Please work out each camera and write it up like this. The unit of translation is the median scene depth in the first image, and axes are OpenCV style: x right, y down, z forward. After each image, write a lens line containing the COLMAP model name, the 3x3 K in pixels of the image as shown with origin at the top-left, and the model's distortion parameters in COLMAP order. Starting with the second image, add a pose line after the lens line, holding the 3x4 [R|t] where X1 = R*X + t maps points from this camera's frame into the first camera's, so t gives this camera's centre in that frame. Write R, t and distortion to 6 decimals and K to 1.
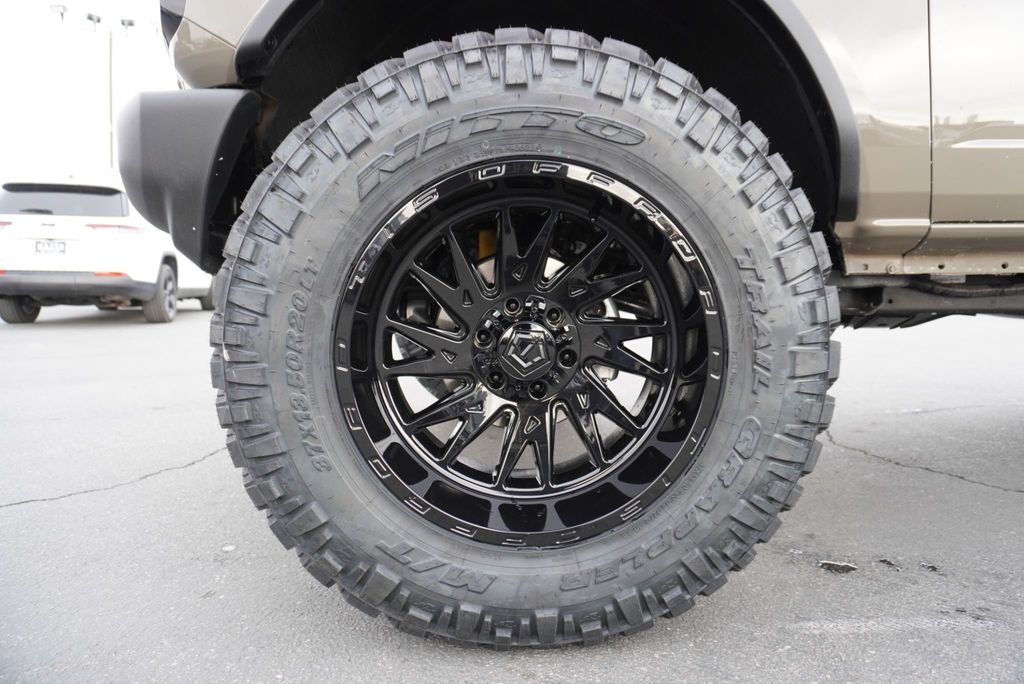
lens RADIAL K [[688.4, 0, 512.0], [0, 688.4, 342.0], [0, 0, 1]] dist [-0.032878, 0.004329]
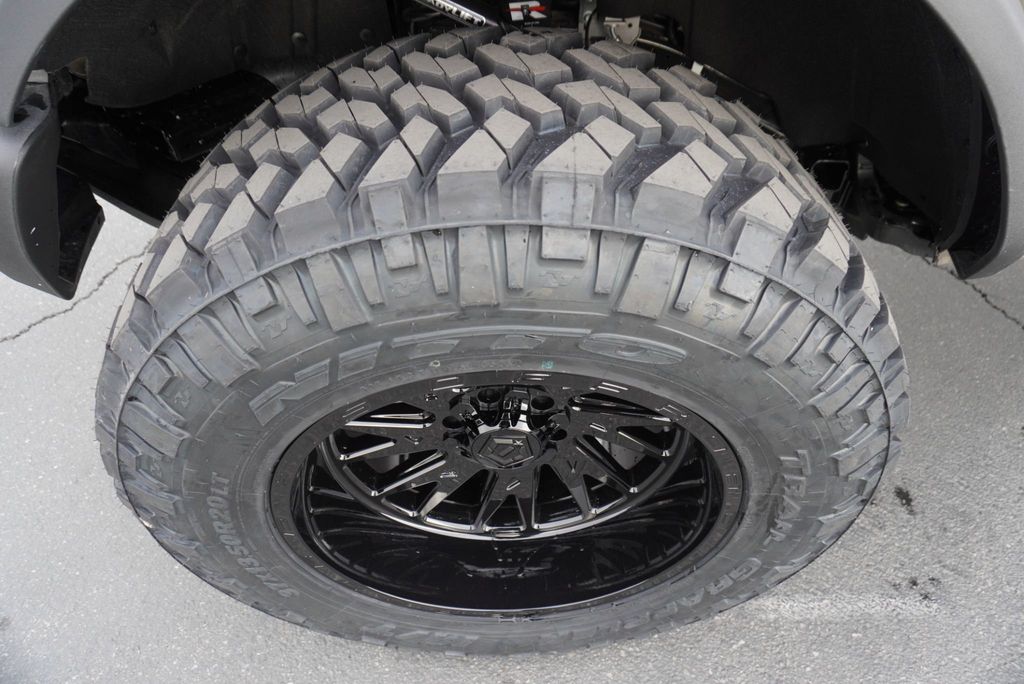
lens RADIAL K [[685.1, 0, 512.0], [0, 685.1, 342.0], [0, 0, 1]] dist [-0.028219, 0.006979]
pose [[0.999994, -0.003235, 0.001207, 0.031334], [0.001675, 0.760245, 0.649635, -0.679217], [-0.003019, -0.649629, 0.760246, 0.497246]]
